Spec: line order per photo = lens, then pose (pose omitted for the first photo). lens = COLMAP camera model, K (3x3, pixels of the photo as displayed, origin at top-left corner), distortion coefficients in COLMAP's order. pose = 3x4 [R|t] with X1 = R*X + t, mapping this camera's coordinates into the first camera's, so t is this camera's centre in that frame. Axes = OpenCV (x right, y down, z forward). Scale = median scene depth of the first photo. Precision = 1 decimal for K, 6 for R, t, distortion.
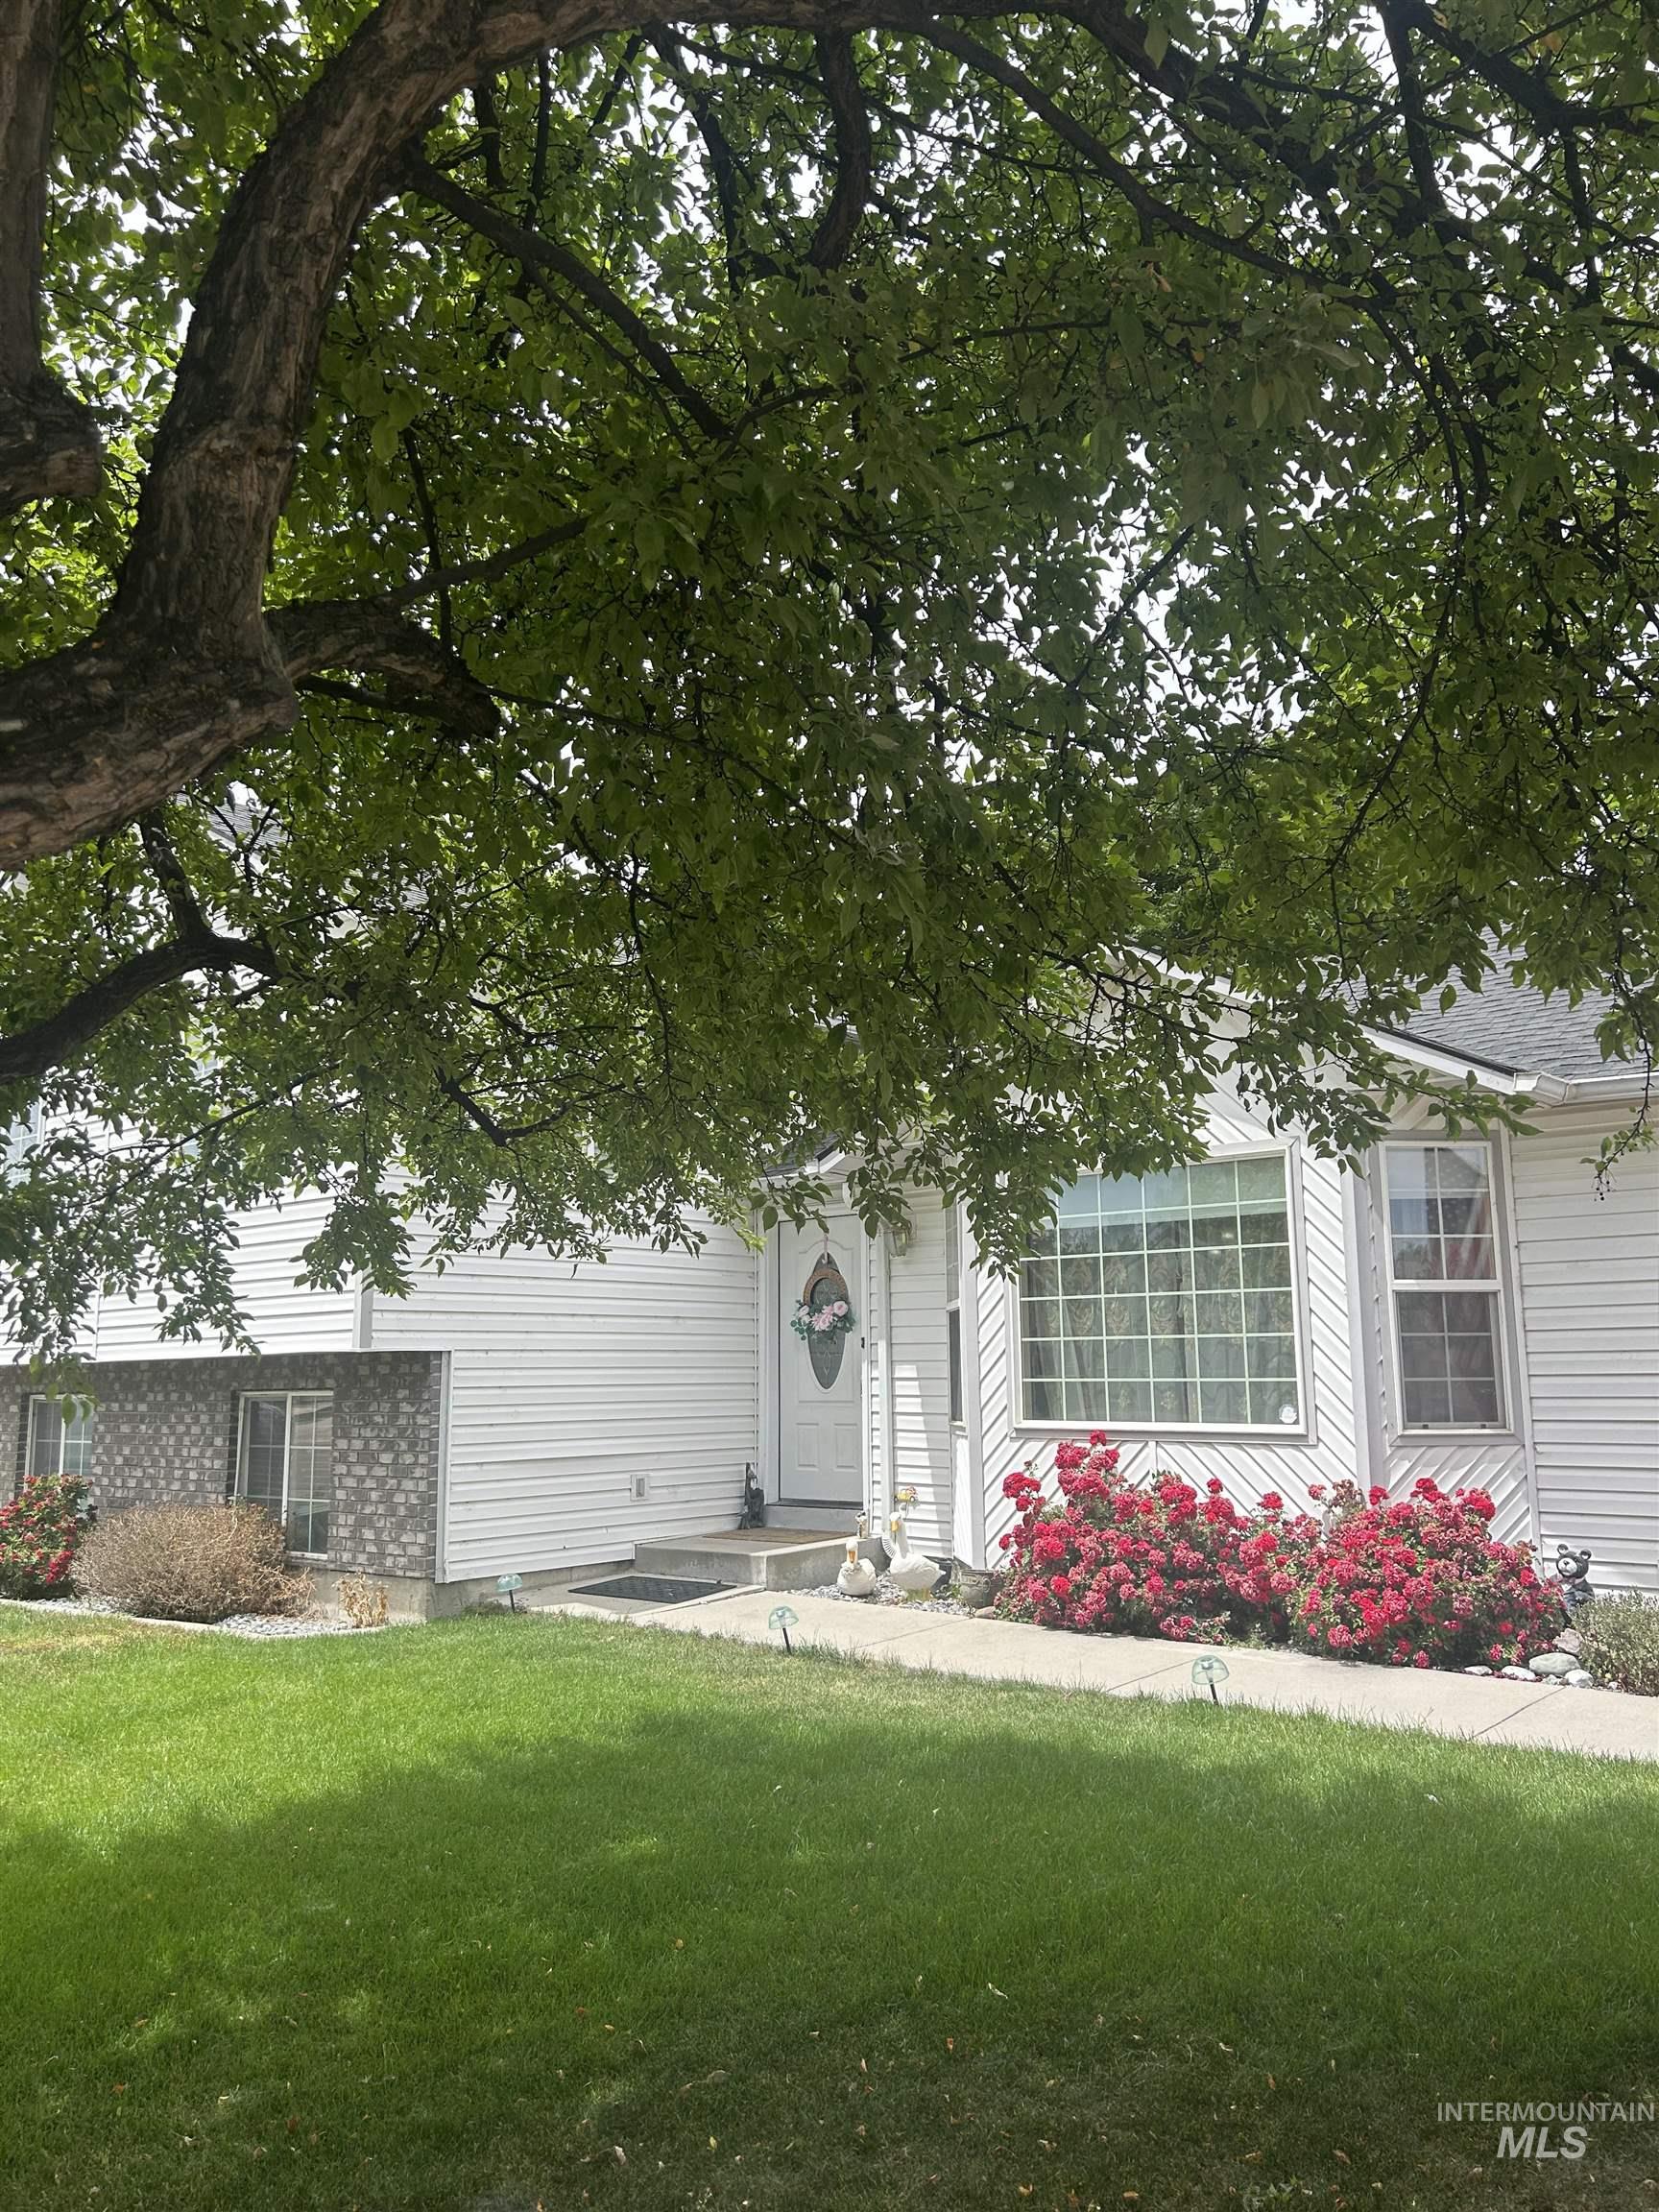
lens RADIAL K [[1681.2, 0, 817.6], [0, 1681.2, 1097.5], [0, 0, 1]] dist [0.062857, -0.086552]
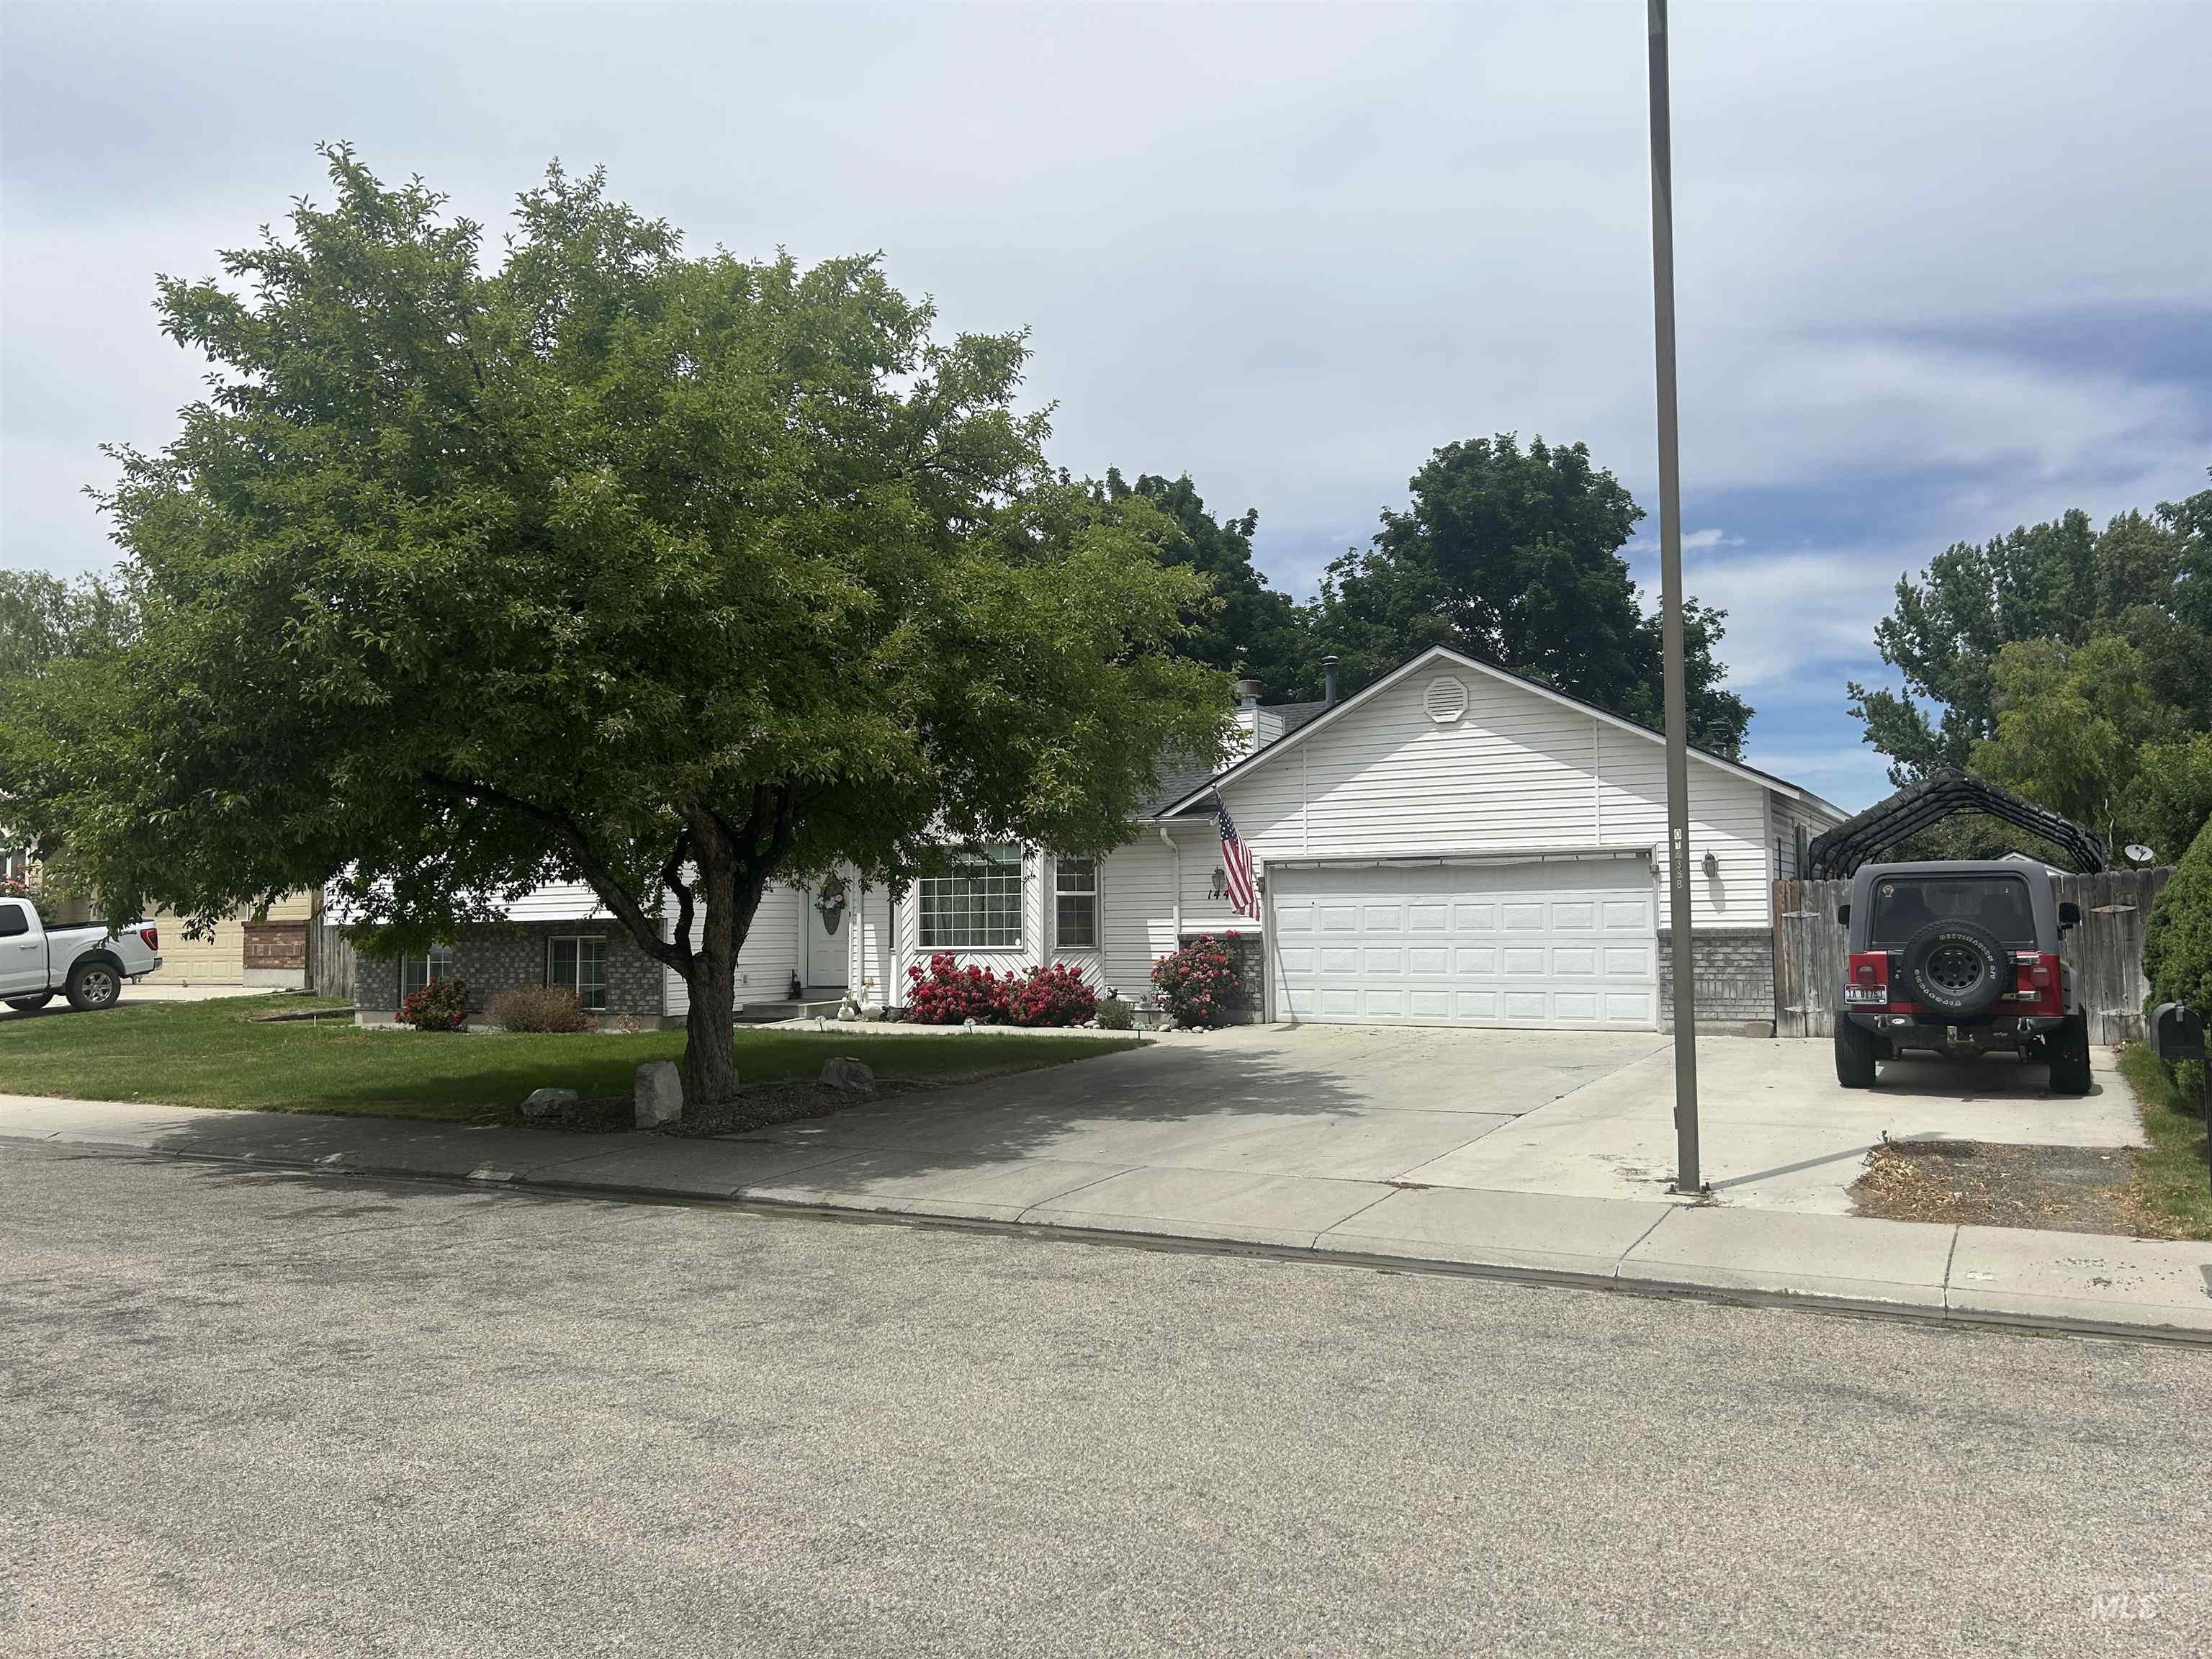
lens RADIAL K [[1681.2, 0, 1121.4], [0, 1681.2, 816.4], [0, 0, 1]] dist [0.062857, -0.086552]
pose [[0.979580, 0.014118, 0.200560, -0.080813], [-0.032234, 0.995656, 0.087352, -0.217926], [-0.198455, -0.092034, 0.975779, -1.419763]]
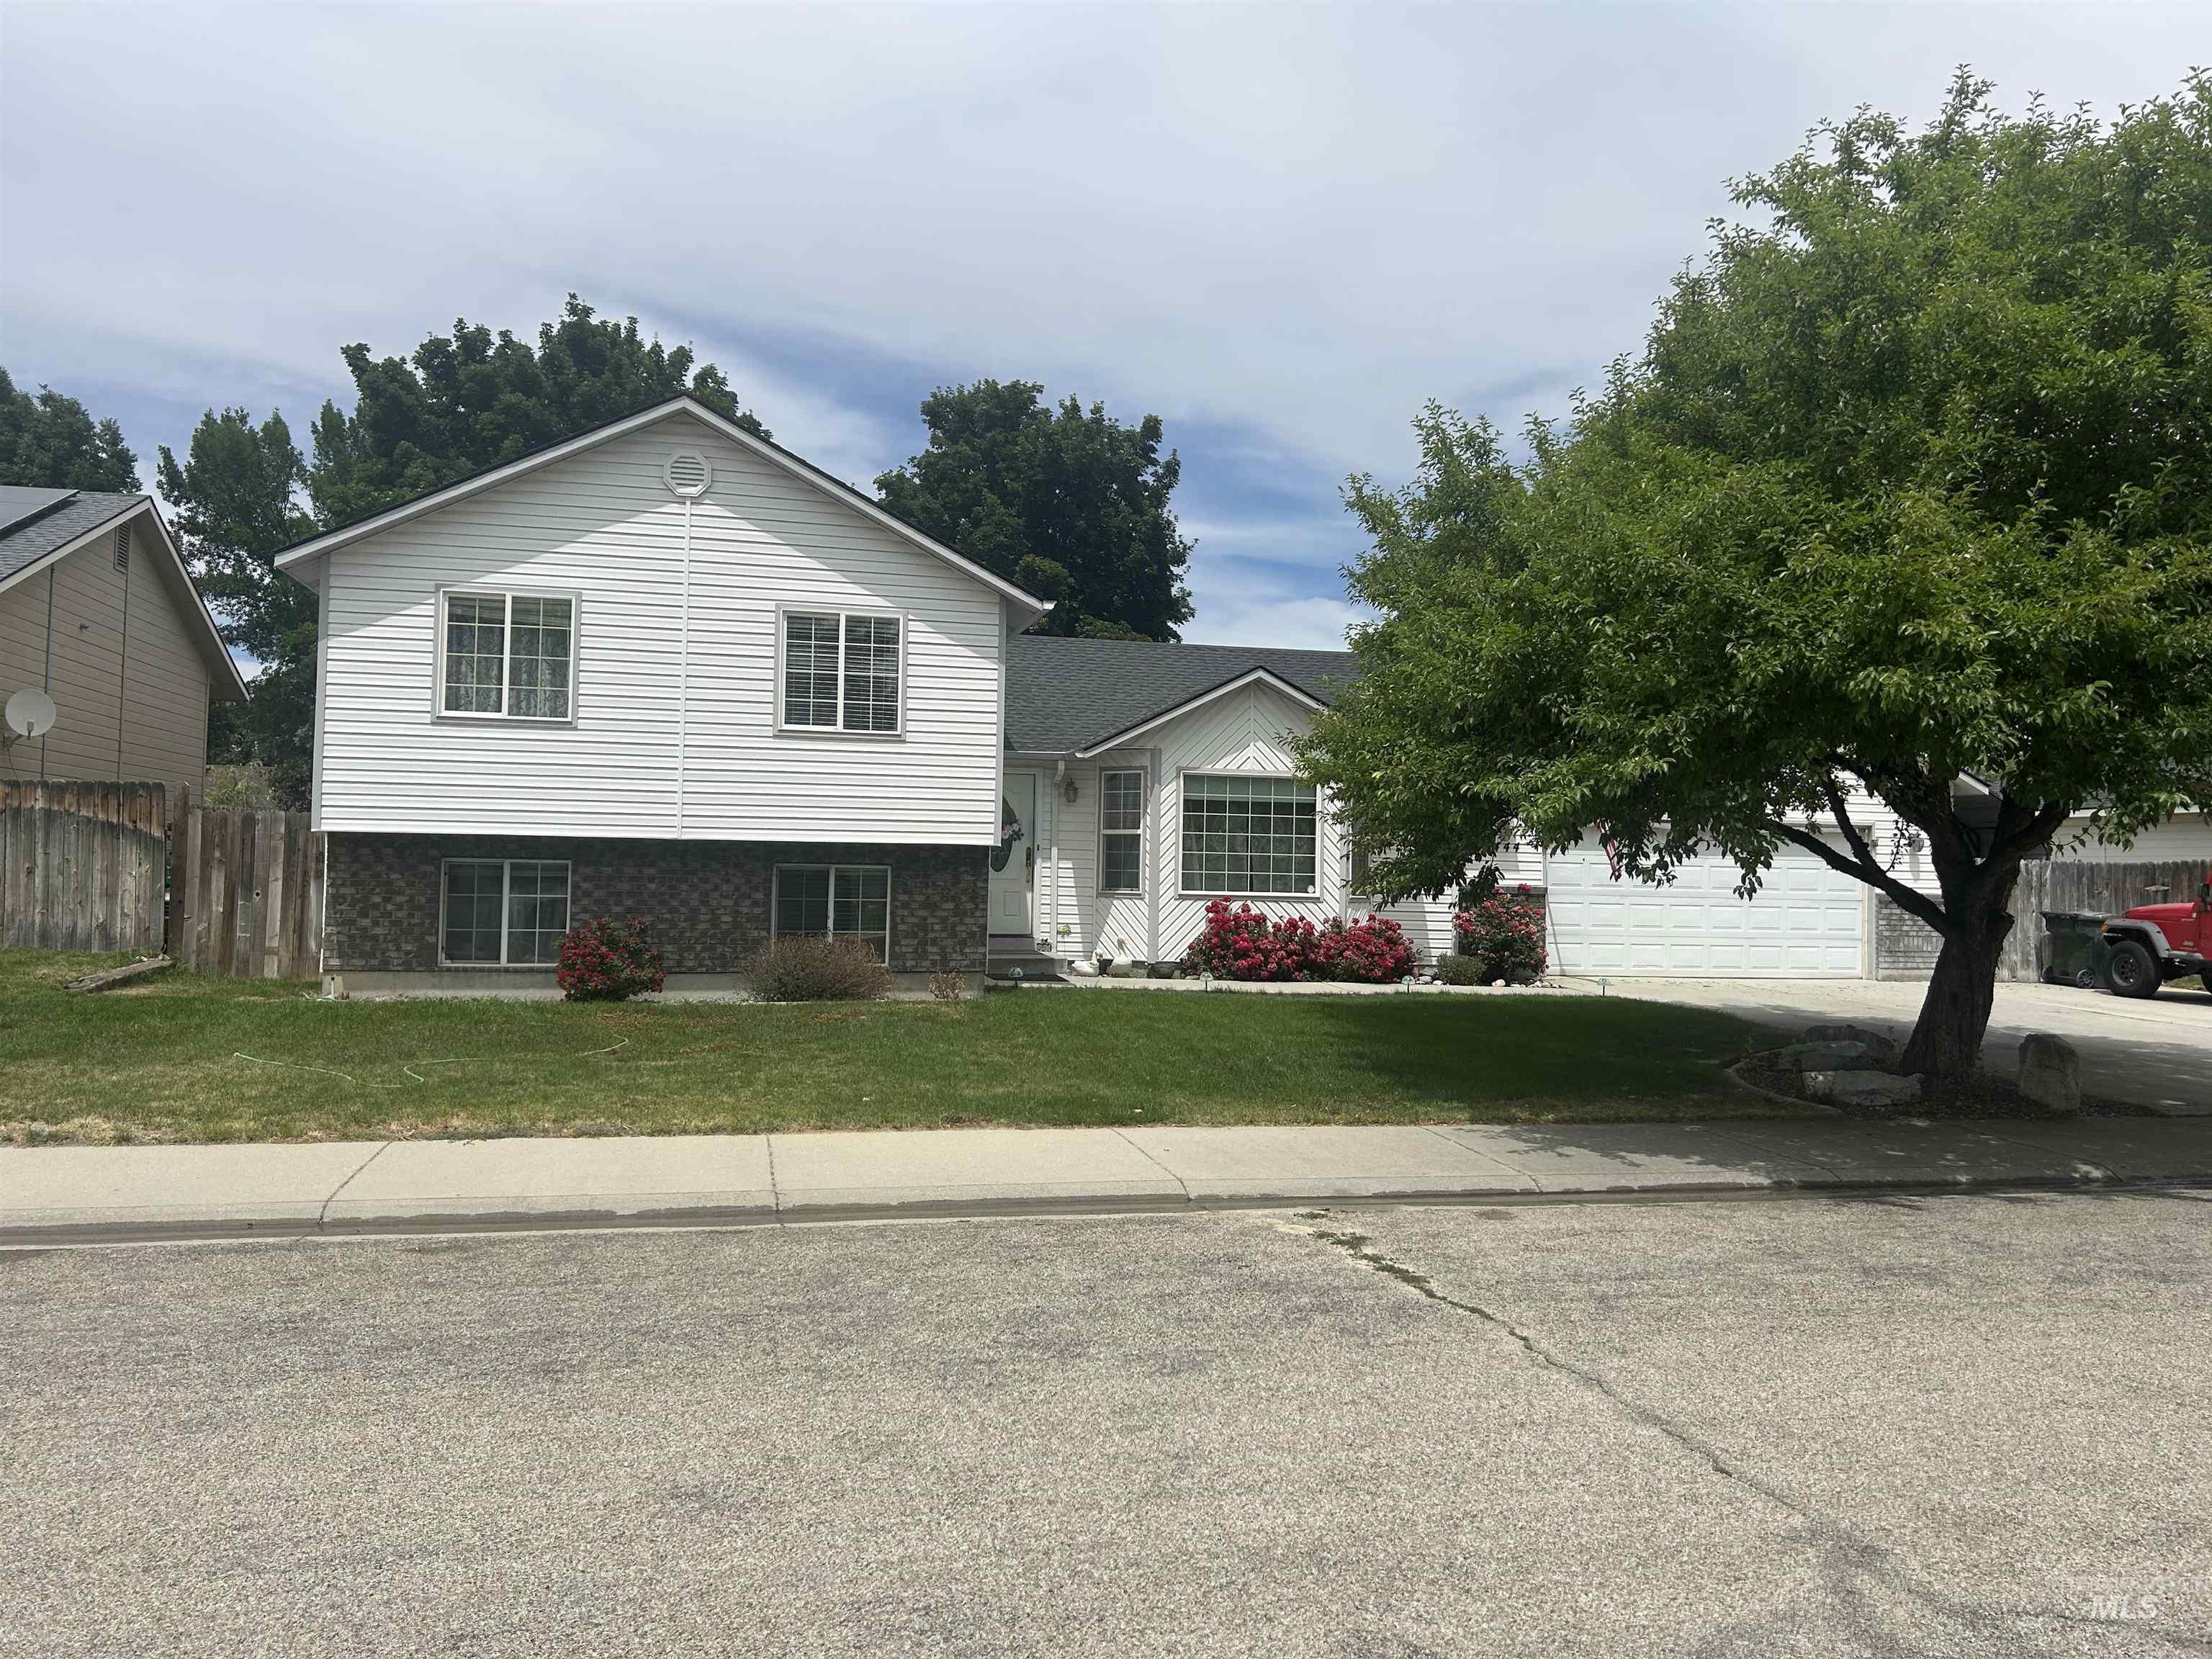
lens RADIAL K [[1681.2, 0, 1096.3], [0, 1681.2, 827.9], [0, 0, 1]] dist [0.062857, -0.086552]
pose [[0.593345, 0.045206, 0.803678, -1.652073], [-0.157956, 0.985549, 0.061180, 0.006921], [-0.789298, -0.163247, 0.591911, -0.126820]]
